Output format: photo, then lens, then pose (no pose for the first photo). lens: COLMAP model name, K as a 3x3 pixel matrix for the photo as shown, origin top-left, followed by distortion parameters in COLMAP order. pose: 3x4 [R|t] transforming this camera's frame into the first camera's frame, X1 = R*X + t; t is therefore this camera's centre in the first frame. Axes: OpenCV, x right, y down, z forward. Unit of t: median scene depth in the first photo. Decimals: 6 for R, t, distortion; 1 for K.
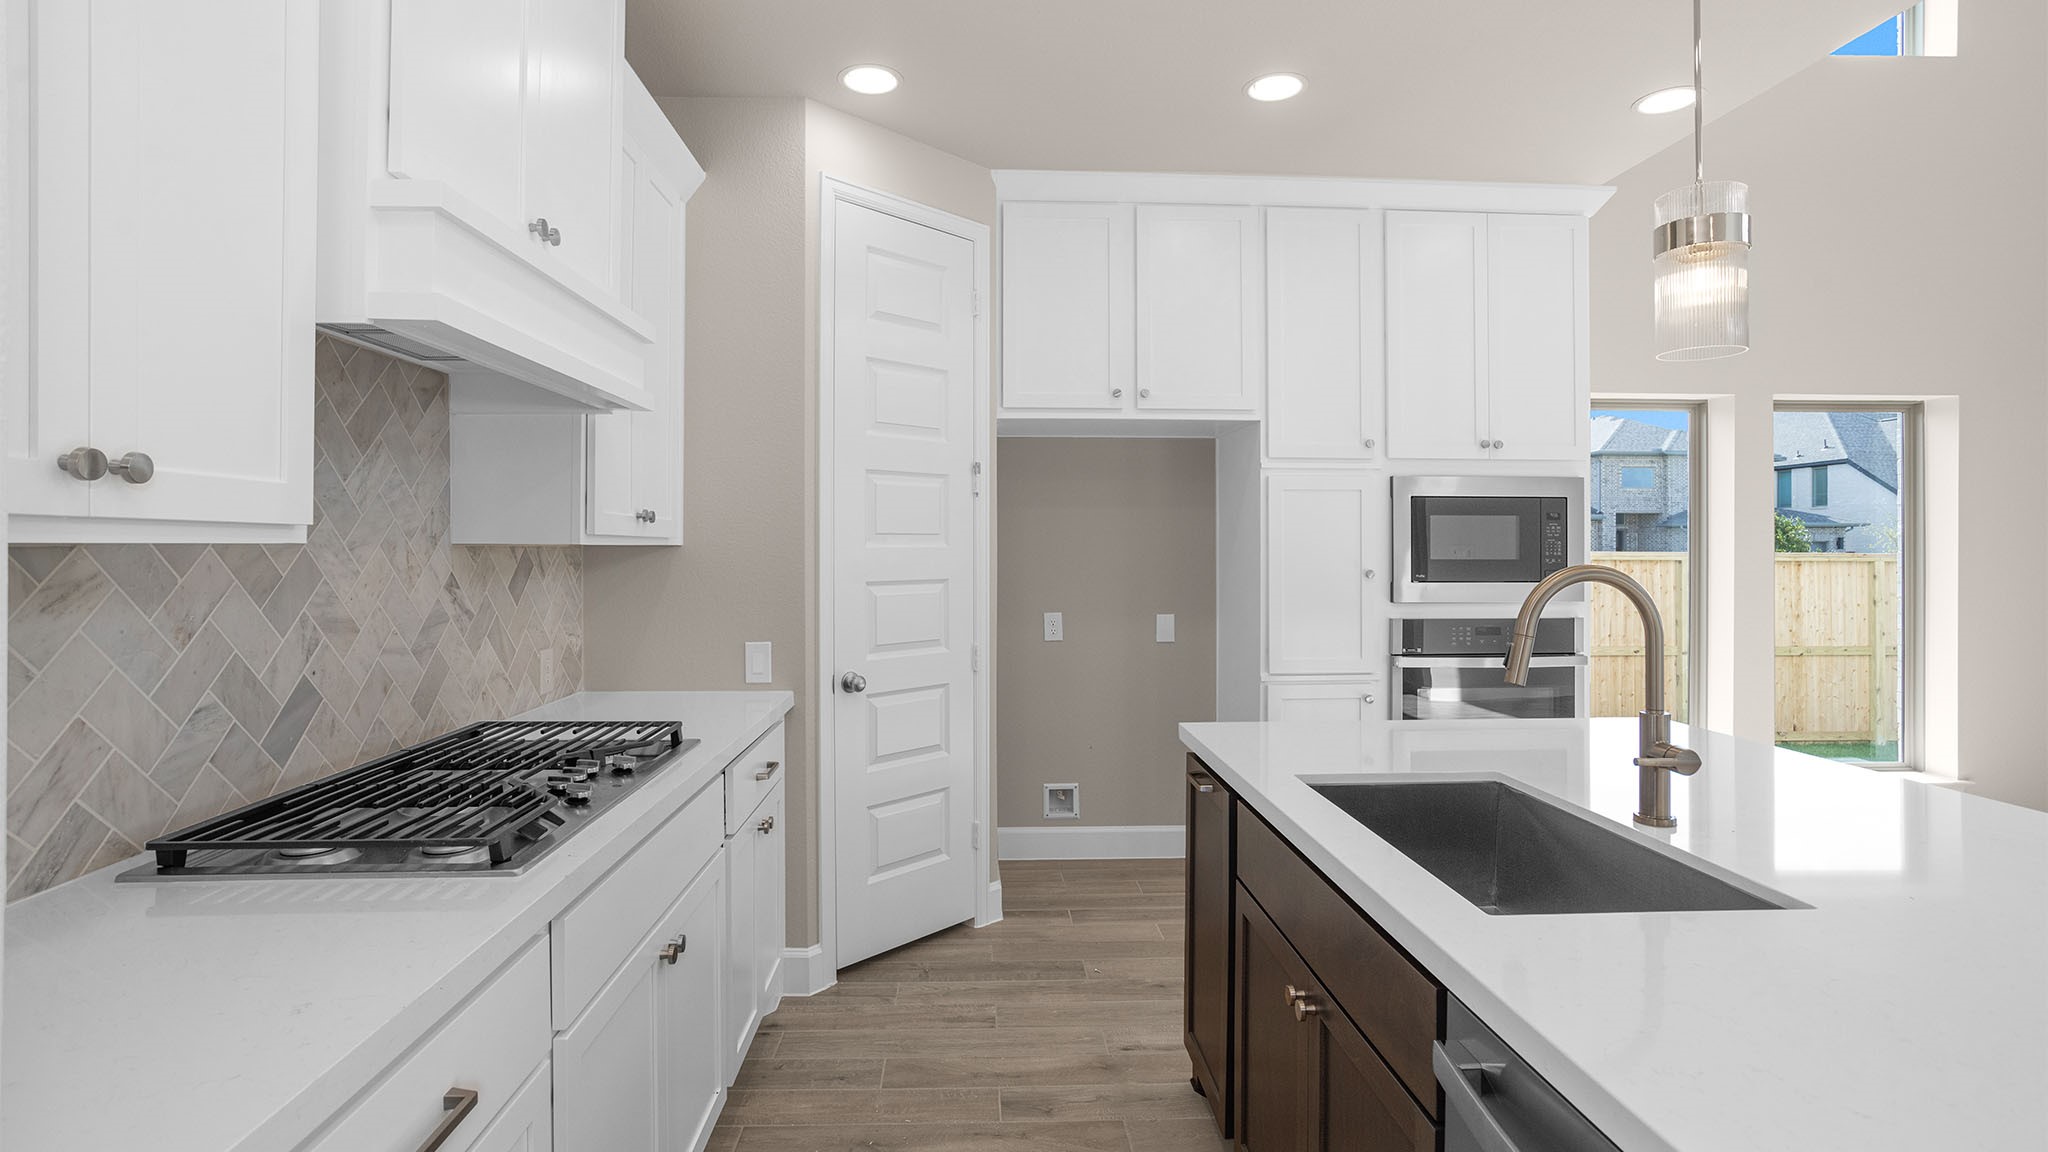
lens RADIAL K [[1000.8, 0, 981.1], [0, 1000.8, 535.3], [0, 0, 1]] dist [-0.041994, 0.018752]
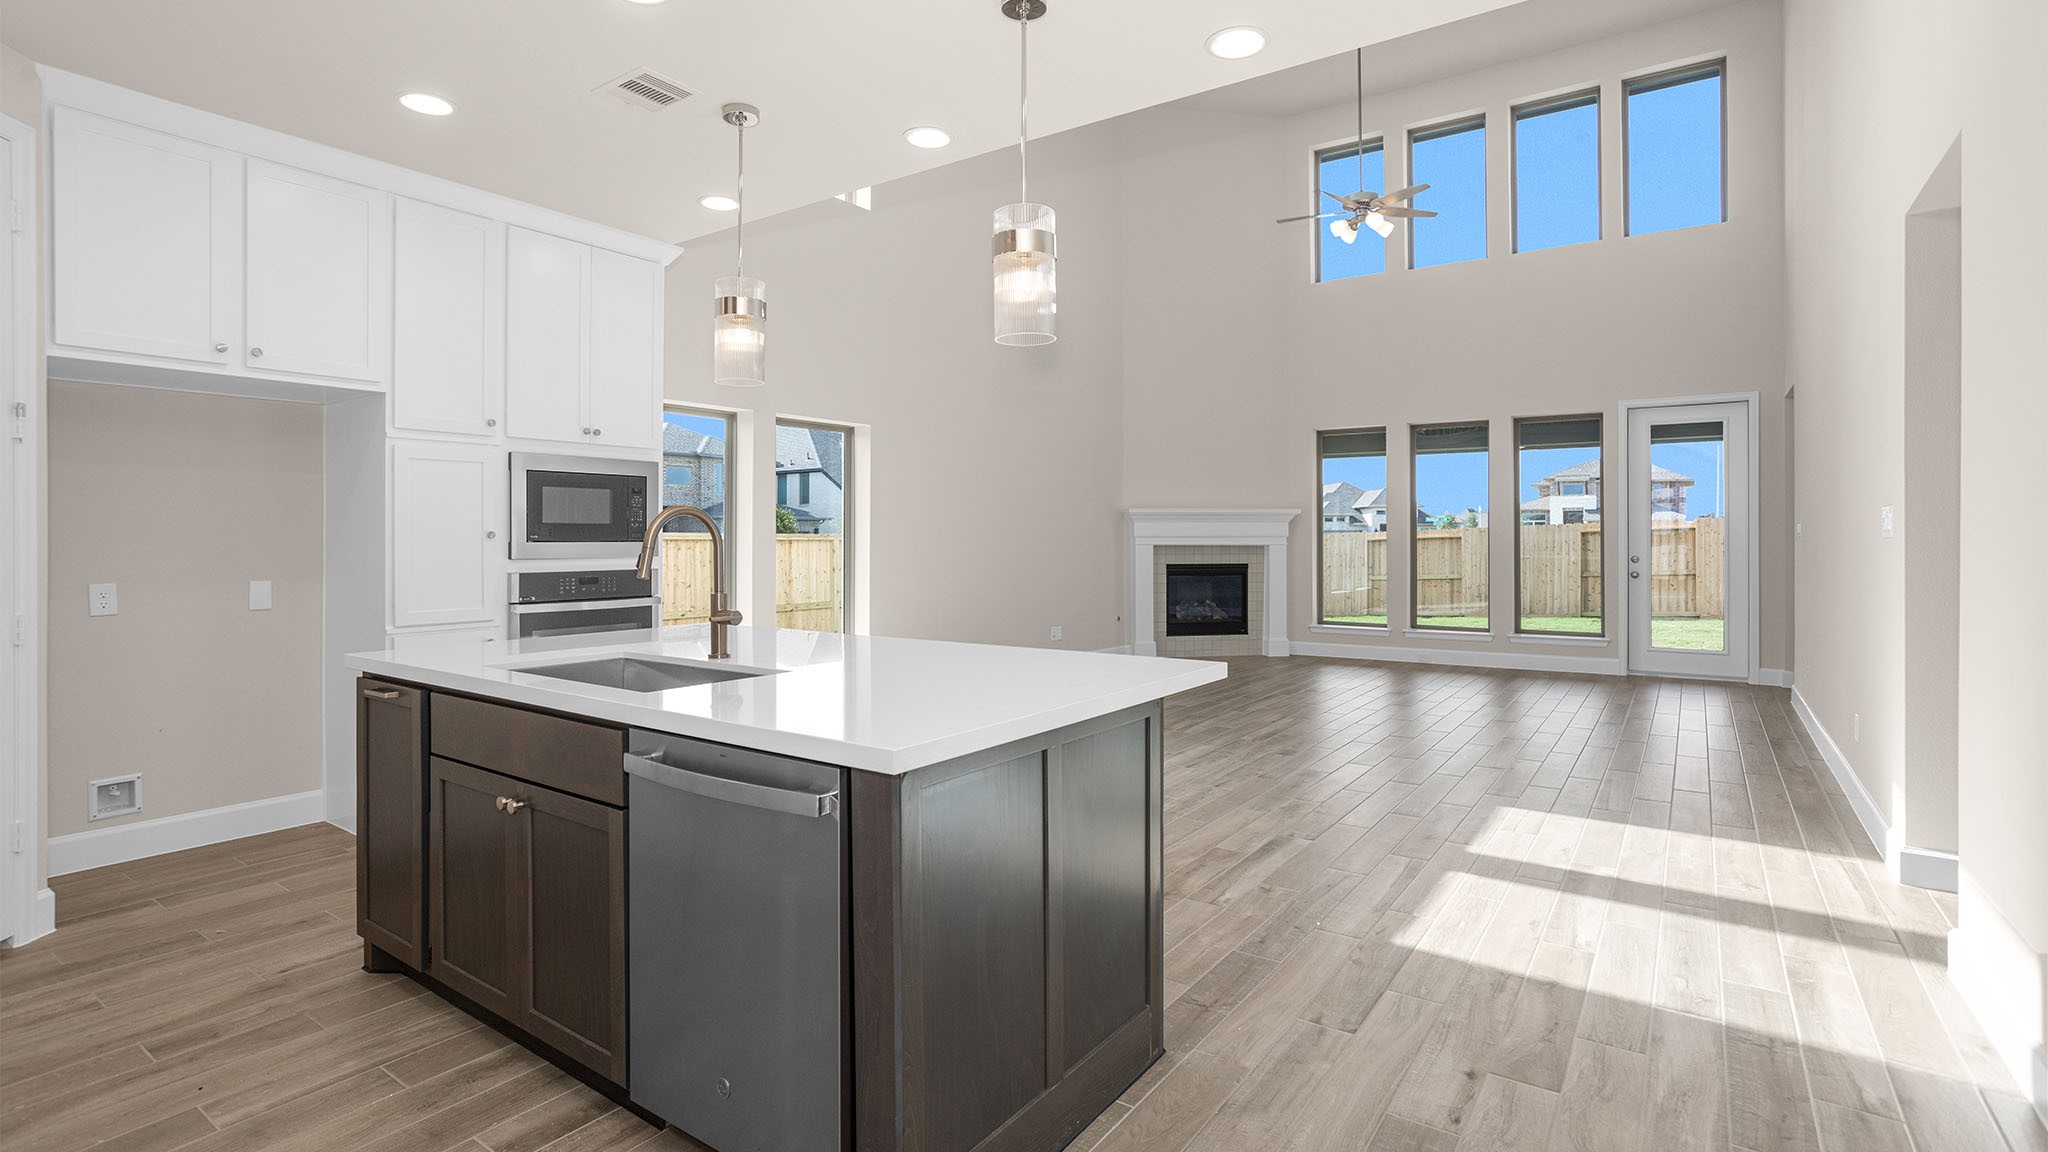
lens RADIAL K [[1000.8, 0, 1054.8], [0, 1000.8, 542.4], [0, 0, 1]] dist [-0.041994, 0.018752]
pose [[0.579052, -0.004448, 0.815279, -0.171028], [-0.007044, 0.999920, 0.010459, 0.031053], [-0.815260, -0.011799, 0.578975, -0.208856]]
